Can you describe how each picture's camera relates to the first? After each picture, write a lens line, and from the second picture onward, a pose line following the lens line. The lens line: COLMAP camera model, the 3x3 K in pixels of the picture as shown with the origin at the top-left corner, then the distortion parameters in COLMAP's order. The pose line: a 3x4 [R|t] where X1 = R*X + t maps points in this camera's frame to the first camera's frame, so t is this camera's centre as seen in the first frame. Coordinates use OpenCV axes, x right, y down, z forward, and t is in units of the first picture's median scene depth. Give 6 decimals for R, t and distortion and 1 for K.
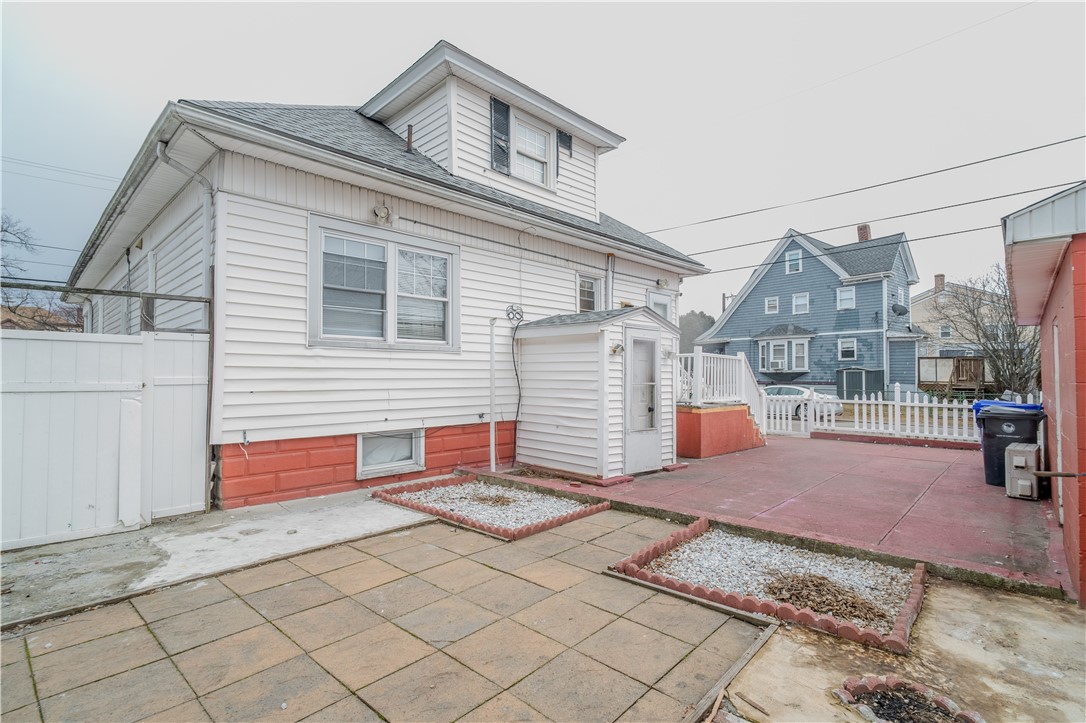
lens RADIAL K [[505.2, 0, 543.7], [0, 505.2, 362.8], [0, 0, 1]] dist [-0.001898, -0.001985]
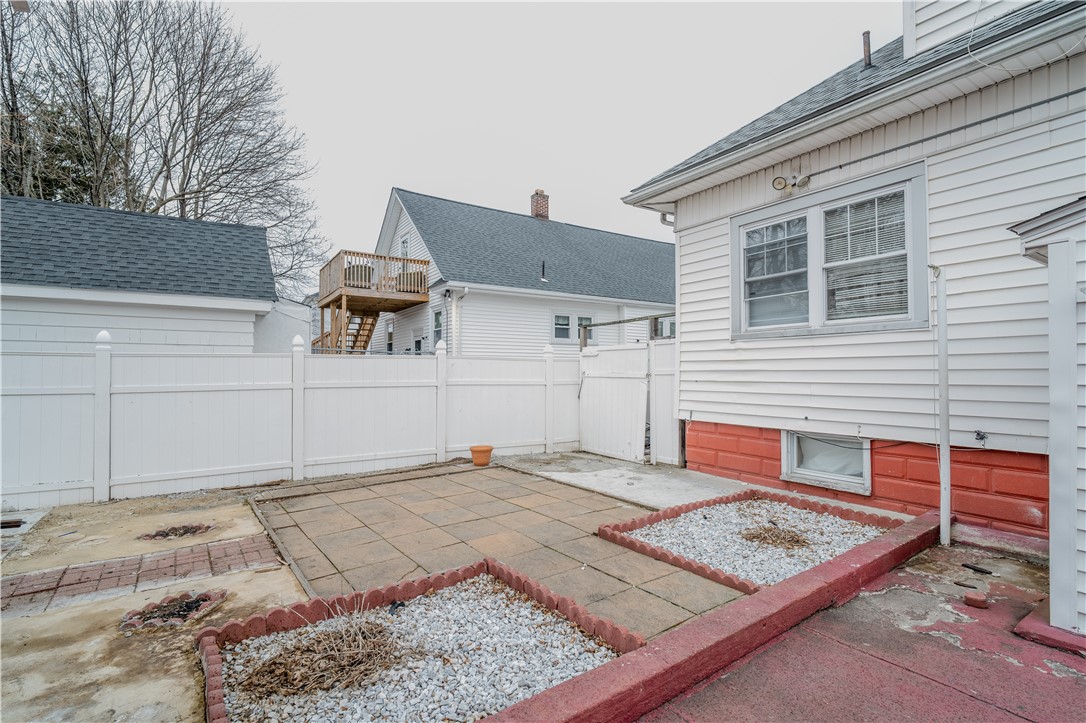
lens RADIAL K [[505.2, 0, 543.7], [0, 505.2, 362.8], [0, 0, 1]] dist [-0.001898, -0.001985]
pose [[-0.192901, -0.018075, -0.981052, 0.677211], [0.026874, 0.999358, -0.023696, 0.029942], [0.980850, -0.030936, -0.192292, 0.810045]]
